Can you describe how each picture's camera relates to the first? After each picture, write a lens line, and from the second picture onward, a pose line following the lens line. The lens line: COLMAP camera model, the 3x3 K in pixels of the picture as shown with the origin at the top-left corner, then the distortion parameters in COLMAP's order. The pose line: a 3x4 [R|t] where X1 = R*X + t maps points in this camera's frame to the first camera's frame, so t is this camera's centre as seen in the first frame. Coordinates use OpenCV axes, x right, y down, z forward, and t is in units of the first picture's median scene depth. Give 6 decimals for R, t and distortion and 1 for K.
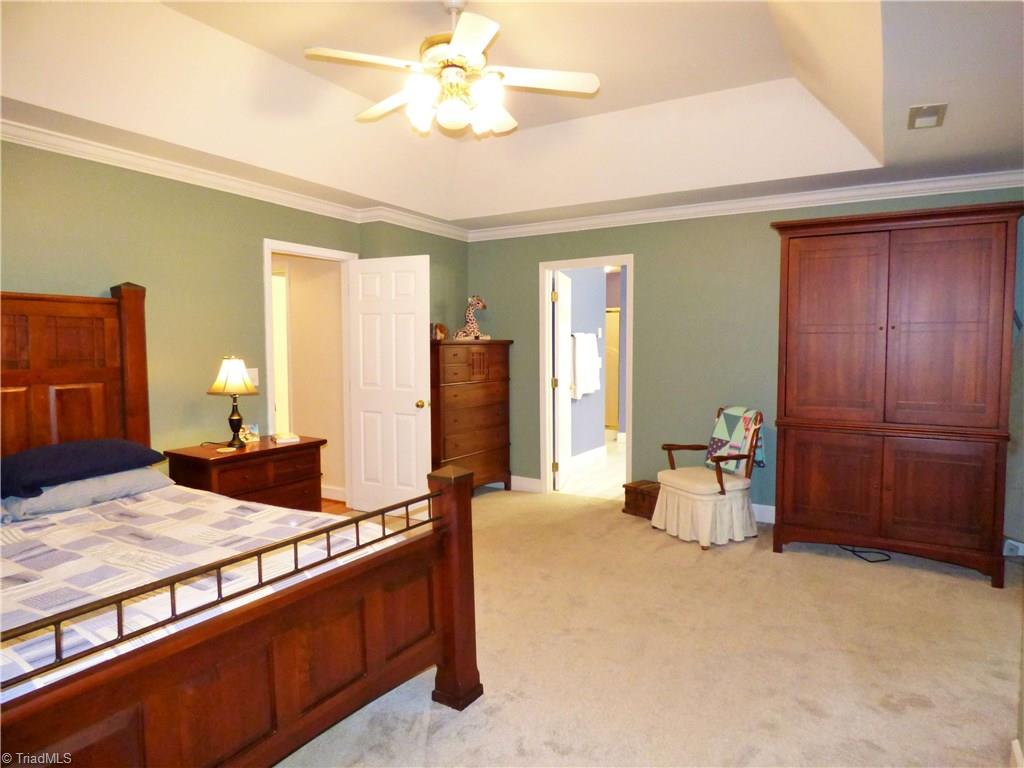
lens RADIAL K [[611.6, 0, 524.5], [0, 611.6, 386.3], [0, 0, 1]] dist [-0.004739, 0.000264]
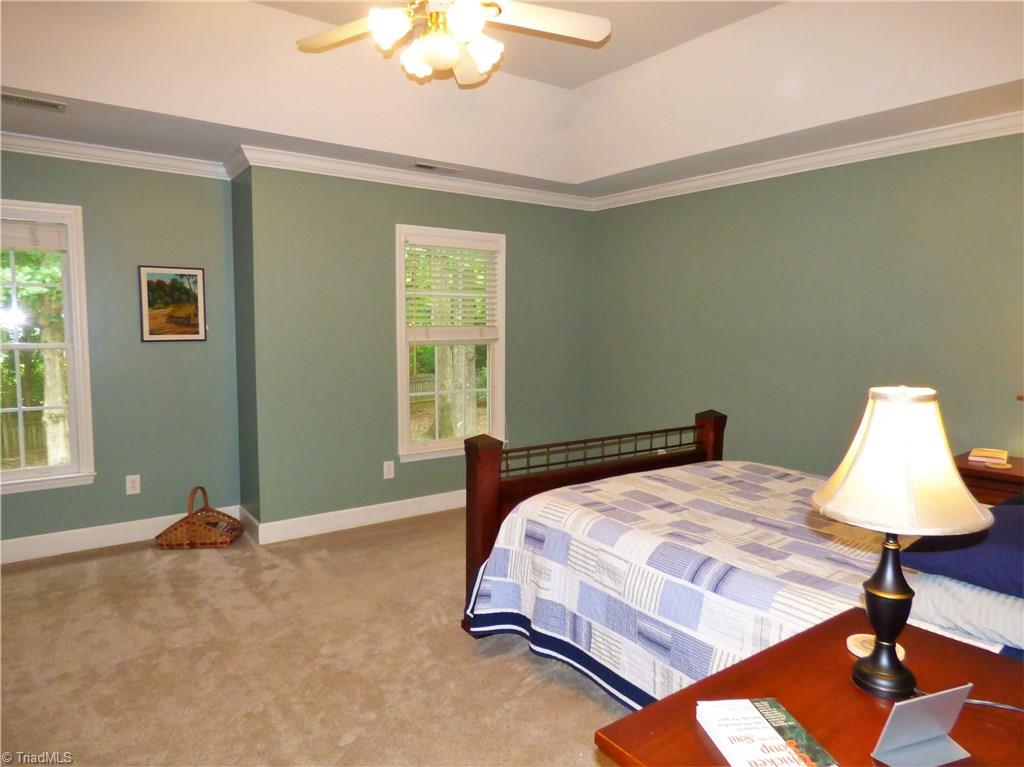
lens RADIAL K [[646.2, 0, 514.6], [0, 646.2, 381.5], [0, 0, 1]] dist [-0.034126, -0.002593]
pose [[-0.914734, -0.033141, 0.402694, -0.413562], [0.026098, 0.989704, 0.140731, -0.087906], [-0.403212, 0.139241, -0.904451, 1.293673]]
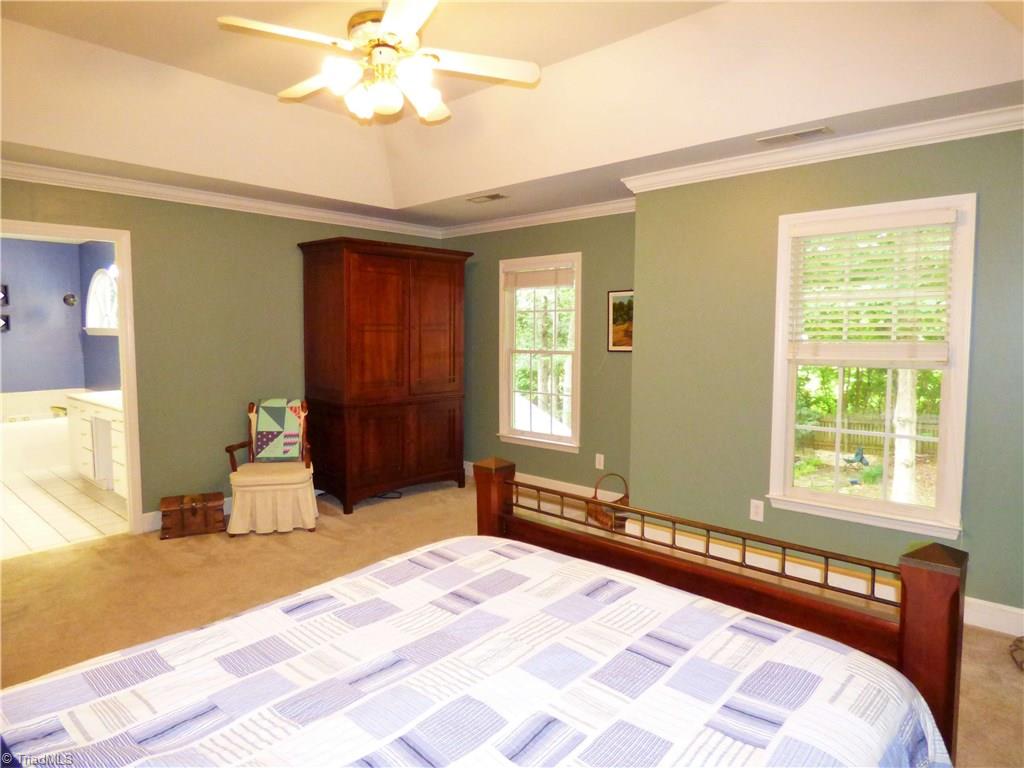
lens RADIAL K [[611.6, 0, 524.5], [0, 611.6, 386.3], [0, 0, 1]] dist [-0.004739, 0.000264]
pose [[0.201773, -0.080116, 0.976150, -0.732266], [0.058125, 0.995872, 0.069720, -0.045083], [-0.977706, 0.042671, 0.205597, 0.447548]]
